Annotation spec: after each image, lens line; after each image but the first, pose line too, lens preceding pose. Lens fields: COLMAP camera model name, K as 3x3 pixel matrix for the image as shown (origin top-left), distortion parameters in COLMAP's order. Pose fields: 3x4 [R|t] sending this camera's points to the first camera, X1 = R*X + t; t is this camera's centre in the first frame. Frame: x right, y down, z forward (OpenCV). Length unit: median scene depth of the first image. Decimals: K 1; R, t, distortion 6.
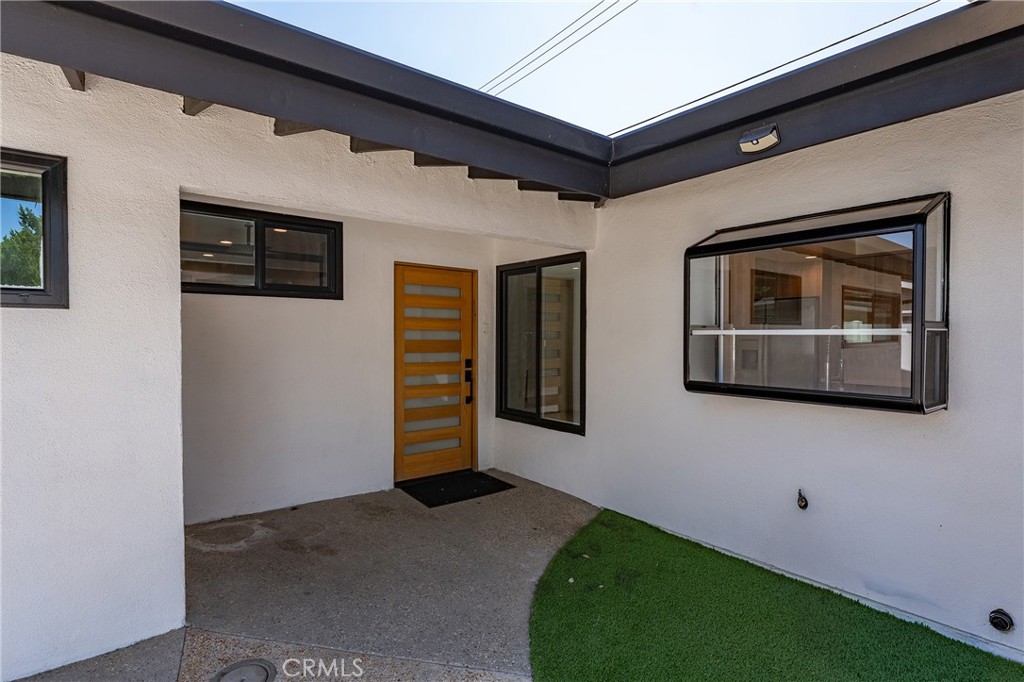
lens RADIAL K [[525.8, 0, 510.4], [0, 525.8, 340.1], [0, 0, 1]] dist [0.006471, 0.002737]
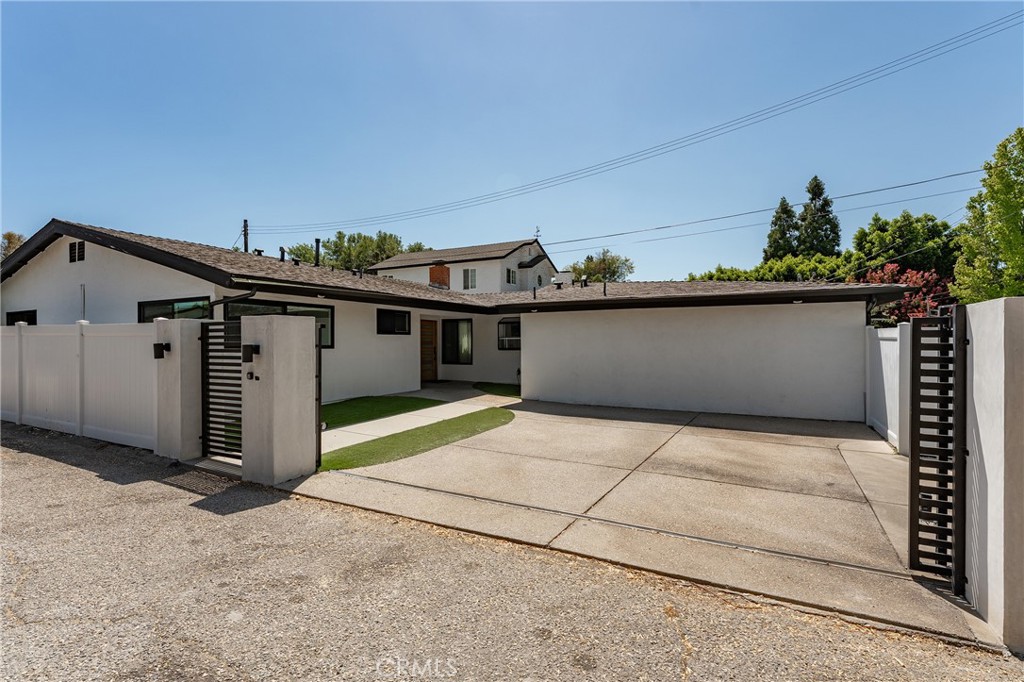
lens RADIAL K [[483.6, 0, 510.5], [0, 483.6, 340.0], [0, 0, 1]] dist [0.001231, 0.000923]
pose [[0.910306, -0.003088, 0.413924, -1.084884], [0.008333, 0.999906, -0.010867, 0.036562], [-0.413851, 0.013342, 0.910247, -2.387077]]
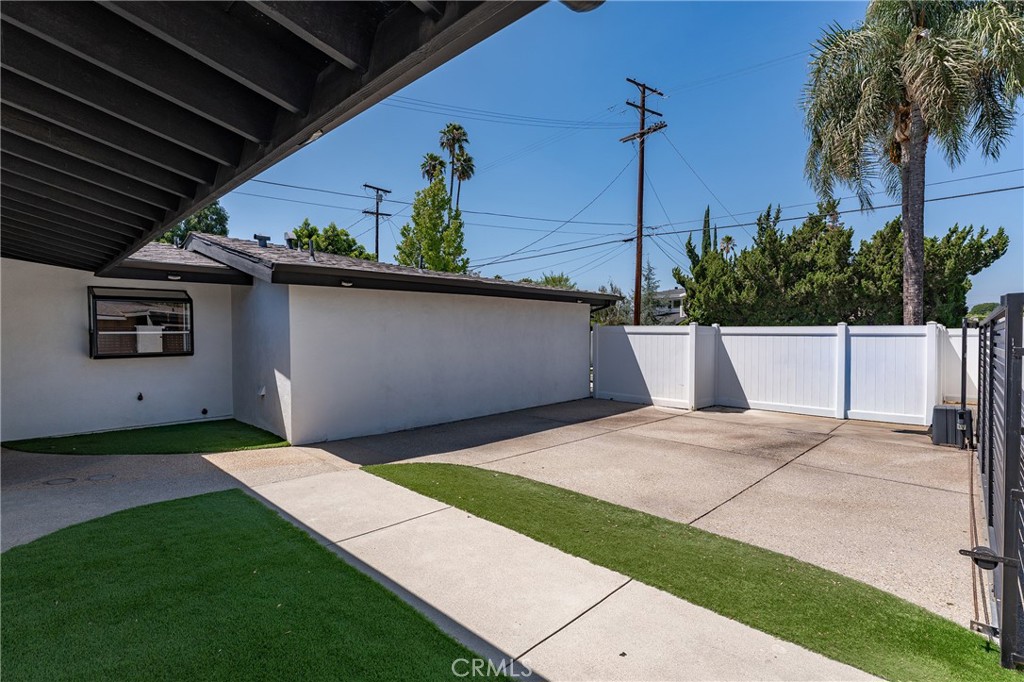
lens RADIAL K [[483.6, 0, 504.7], [0, 483.6, 341.3], [0, 0, 1]] dist [0.001231, 0.000923]
pose [[-0.143798, -0.019197, 0.989421, -1.429974], [0.014729, 0.999660, 0.021537, 0.000623], [-0.989497, 0.017670, -0.143466, -0.319699]]
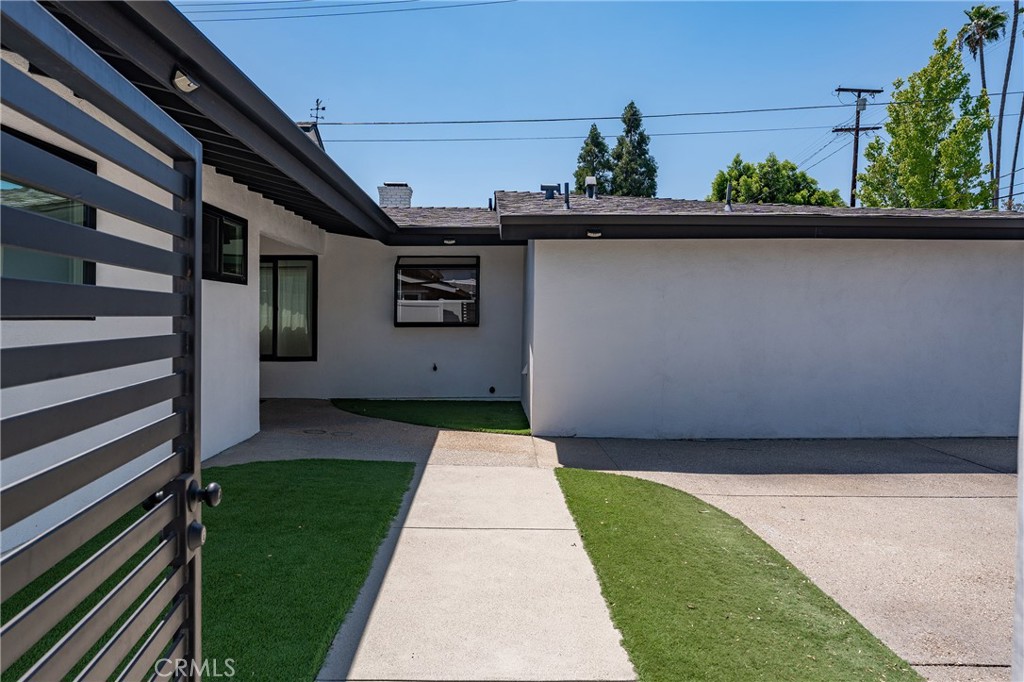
lens RADIAL K [[686.8, 0, 516.9], [0, 686.8, 336.4], [0, 0, 1]] dist [0.006335, -0.000671]
pose [[0.579150, -0.025057, 0.814836, -1.310677], [0.008041, 0.999654, 0.025025, 0.047634], [-0.815182, -0.007941, 0.579151, -0.849141]]
